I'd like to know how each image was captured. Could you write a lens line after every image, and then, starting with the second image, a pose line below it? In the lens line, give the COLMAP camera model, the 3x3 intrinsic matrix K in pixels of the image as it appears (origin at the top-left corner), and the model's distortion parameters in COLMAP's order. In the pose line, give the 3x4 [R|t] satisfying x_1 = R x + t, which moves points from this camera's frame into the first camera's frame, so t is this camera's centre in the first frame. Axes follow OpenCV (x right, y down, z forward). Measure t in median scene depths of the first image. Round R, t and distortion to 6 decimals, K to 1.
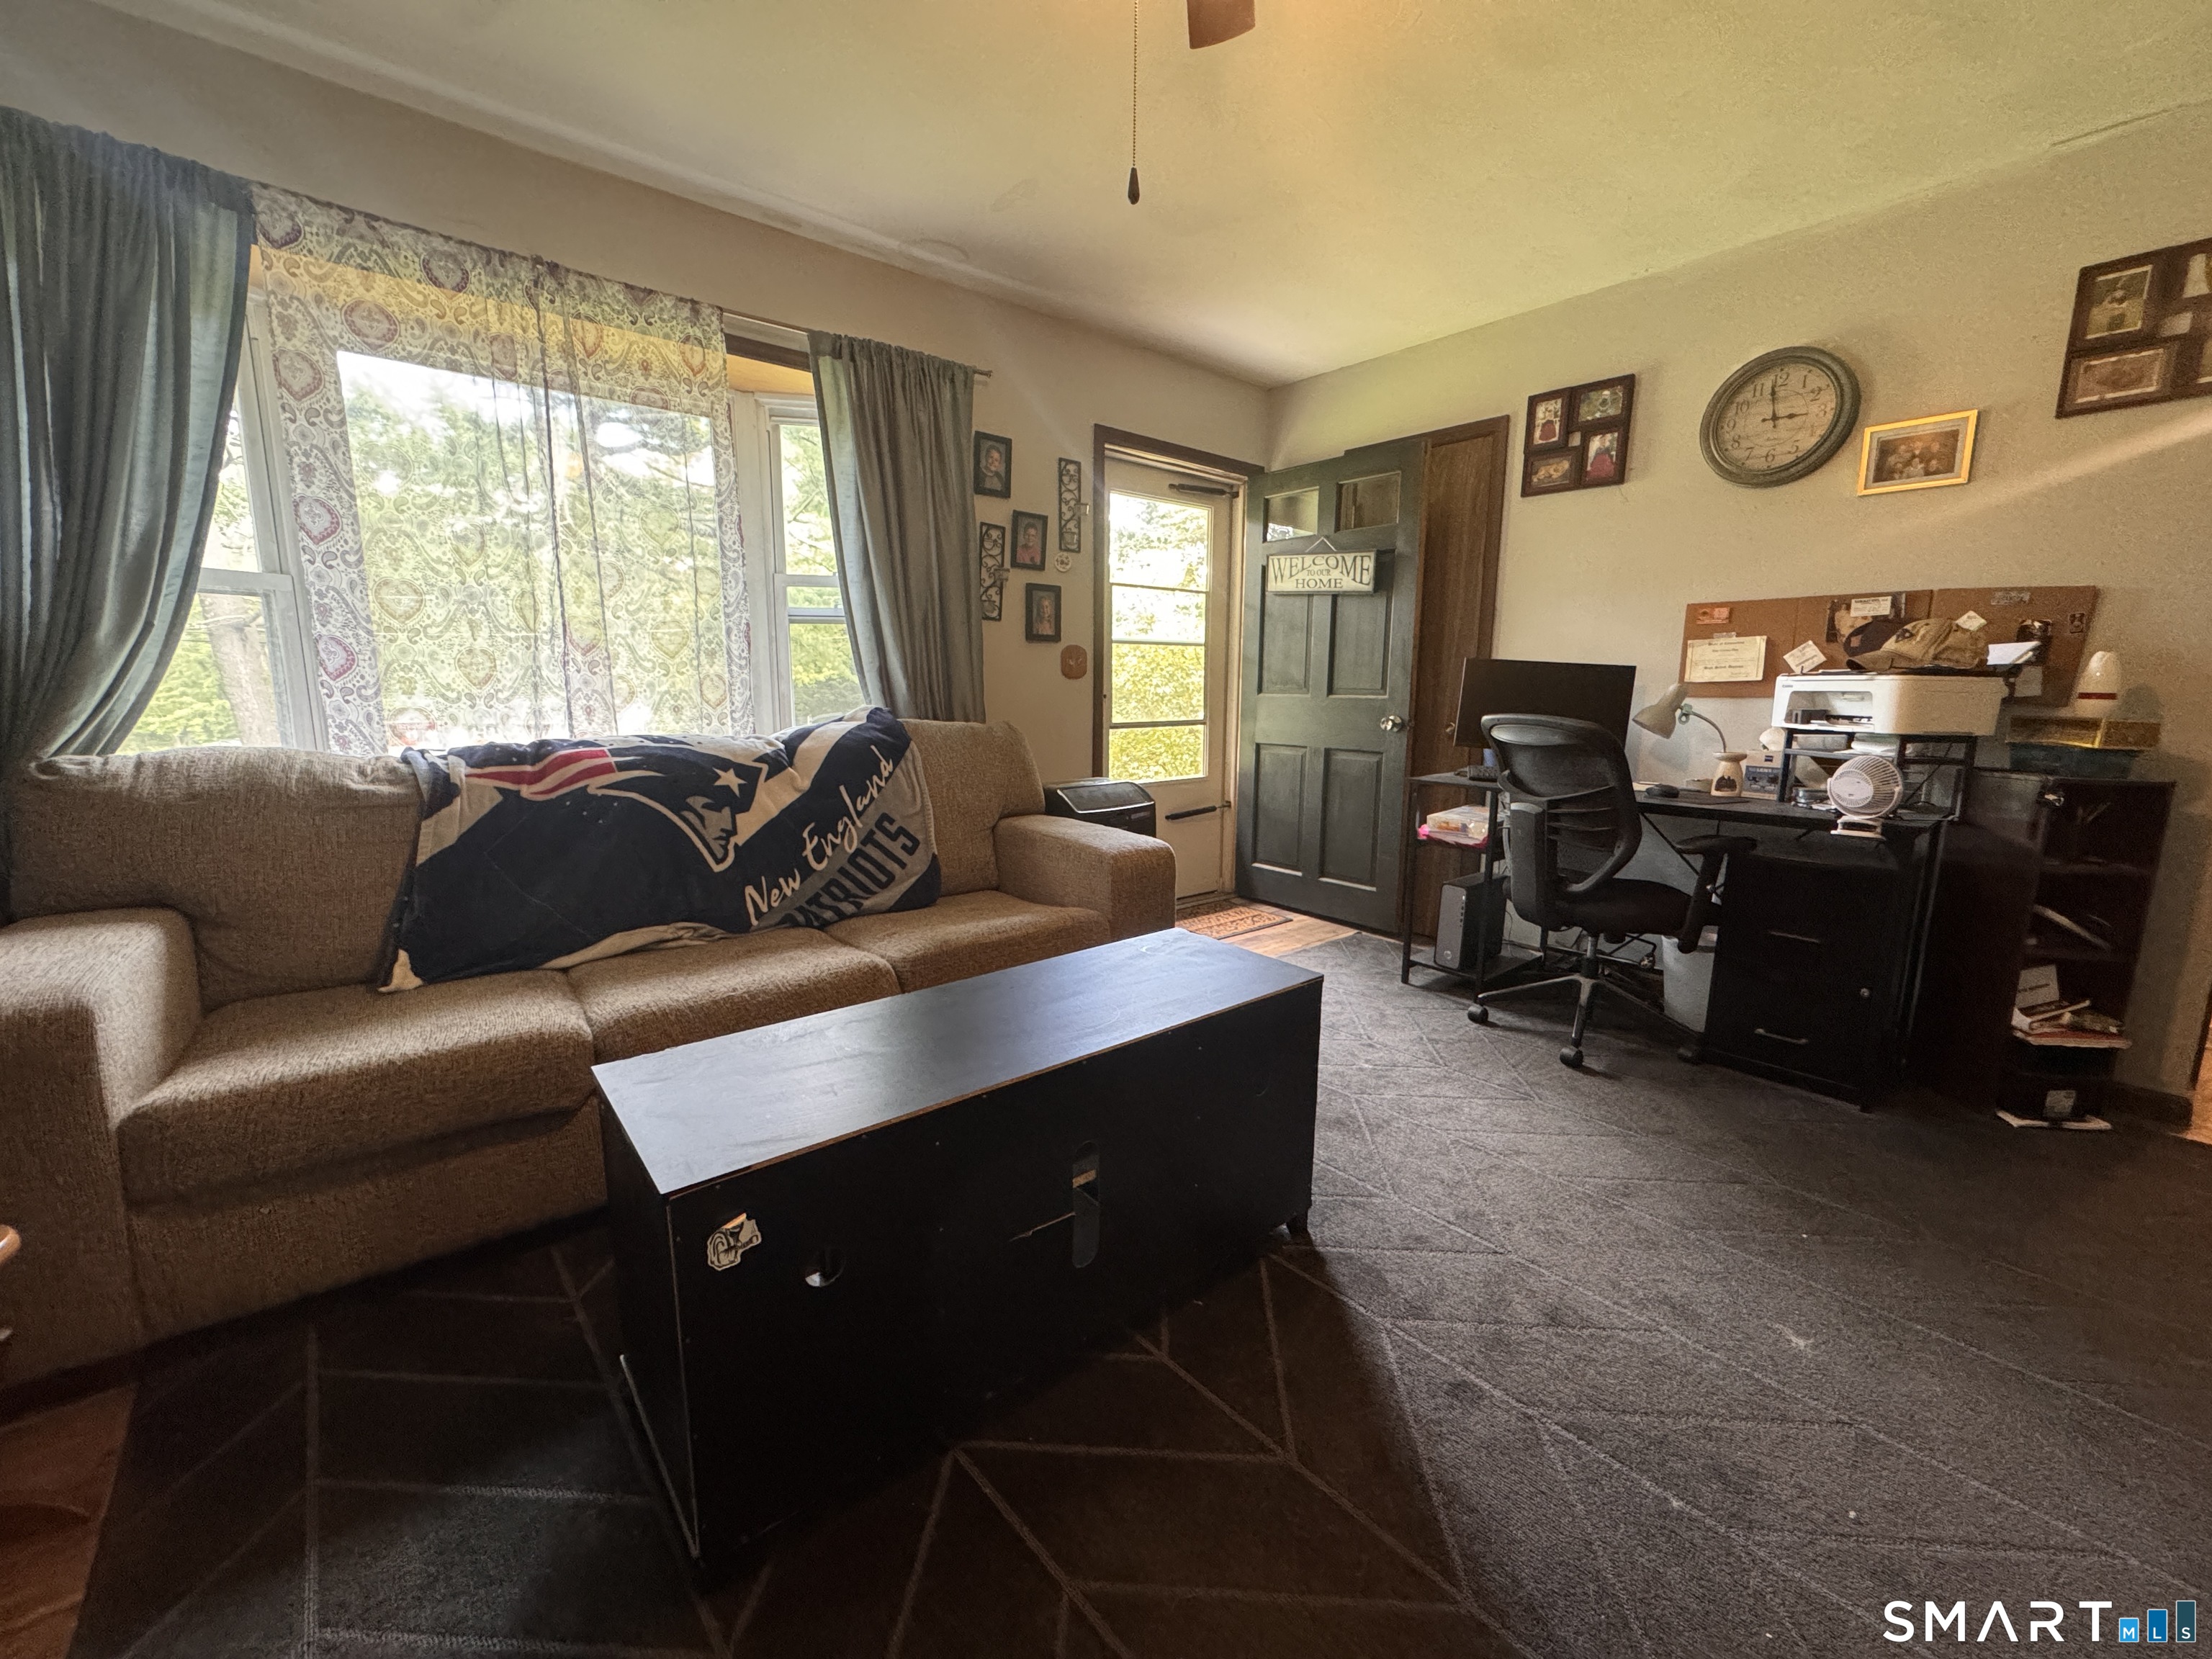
lens RADIAL K [[883.4, 0, 1106.0], [0, 883.4, 829.5], [0, 0, 1]] dist [-0.002511, -0.000129]
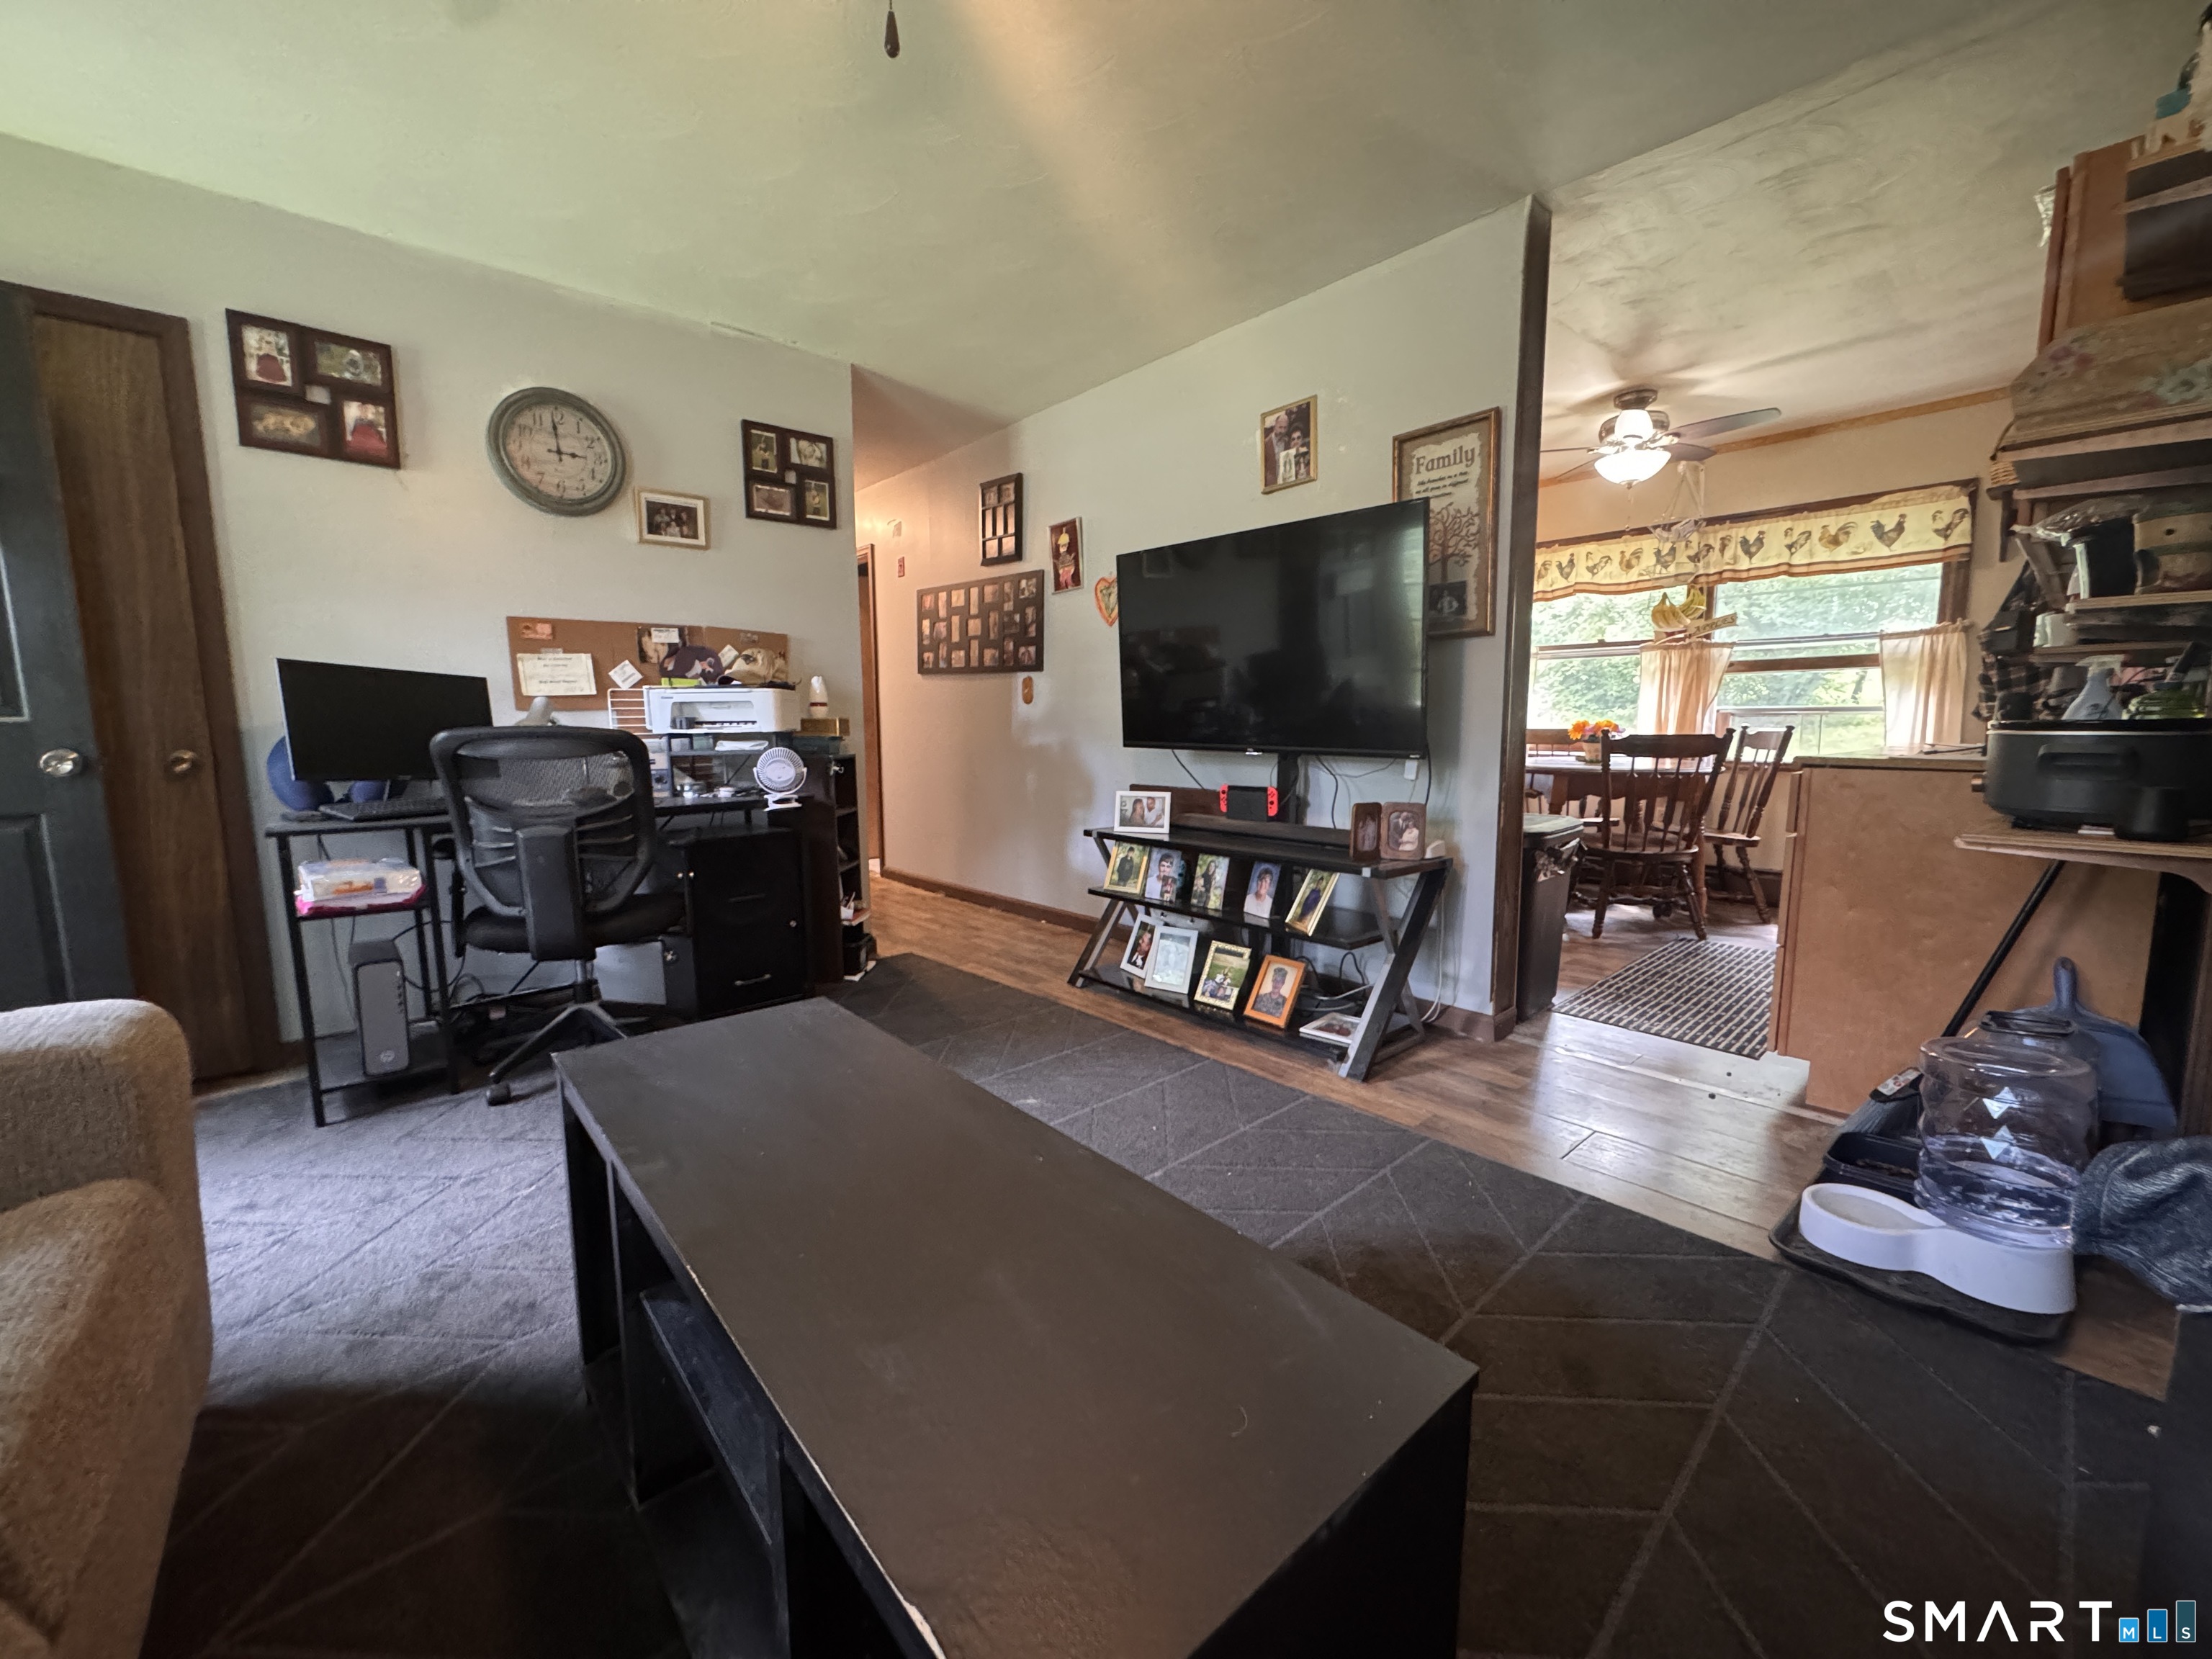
lens RADIAL K [[883.4, 0, 1106.0], [0, 883.4, 829.5], [0, 0, 1]] dist [-0.002511, -0.000129]
pose [[-0.025717, -0.133136, 0.990764, -0.380430], [0.173891, 0.975387, 0.135584, -0.044895], [-0.984429, 0.175772, -0.001932, 0.414042]]
